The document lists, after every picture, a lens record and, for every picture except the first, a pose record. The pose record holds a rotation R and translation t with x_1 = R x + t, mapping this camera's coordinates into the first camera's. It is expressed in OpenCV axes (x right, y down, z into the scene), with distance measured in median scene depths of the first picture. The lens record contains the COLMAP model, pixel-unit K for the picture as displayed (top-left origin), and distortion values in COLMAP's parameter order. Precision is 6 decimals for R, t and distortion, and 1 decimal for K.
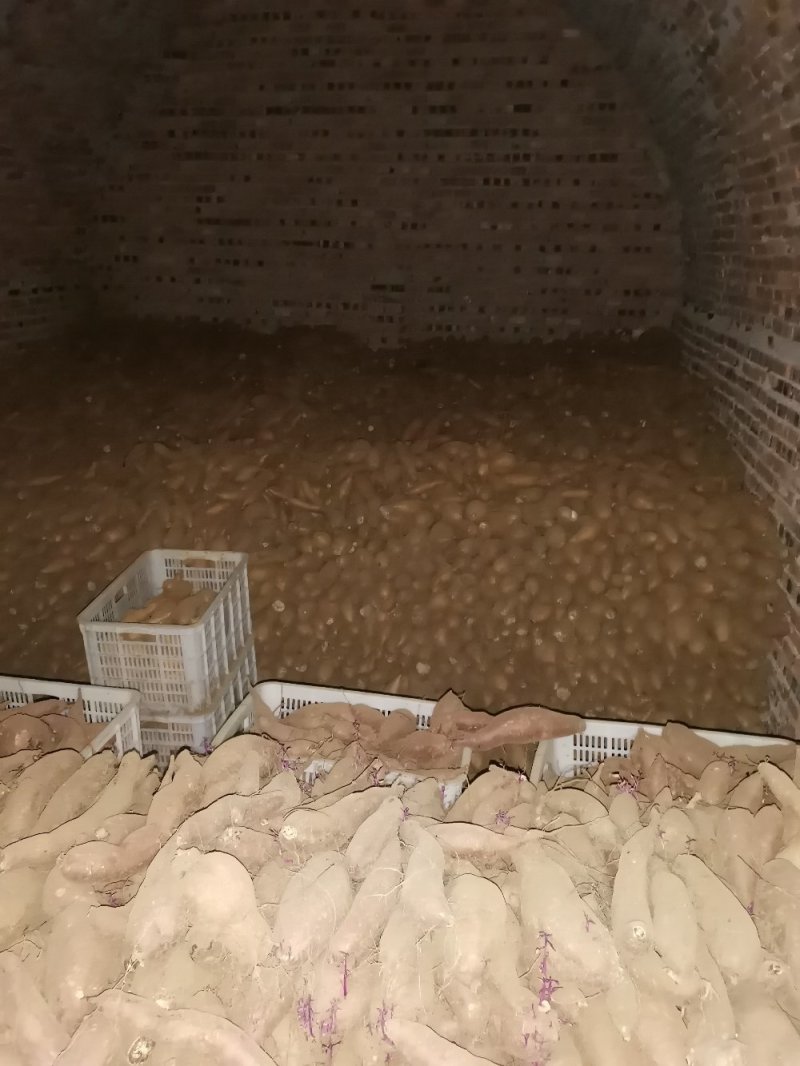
lens RADIAL K [[744.6, 0, 400.0], [0, 744.6, 533.0], [0, 0, 1]] dist [0.065115, -0.072572]
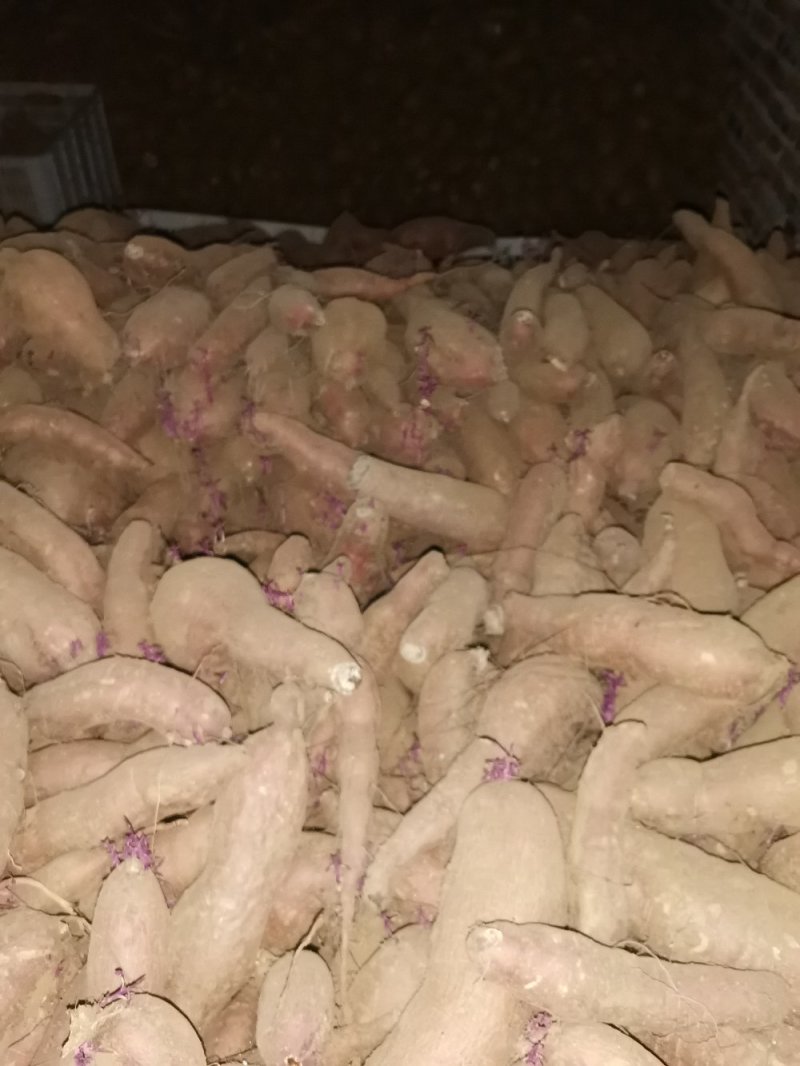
lens RADIAL K [[744.6, 0, 400.0], [0, 744.6, 533.0], [0, 0, 1]] dist [0.065115, -0.072572]
pose [[0.995926, -0.050912, 0.074434, 0.078792], [0.019108, 0.925786, 0.377565, 0.401035], [-0.088132, -0.374605, 0.922987, 0.064858]]
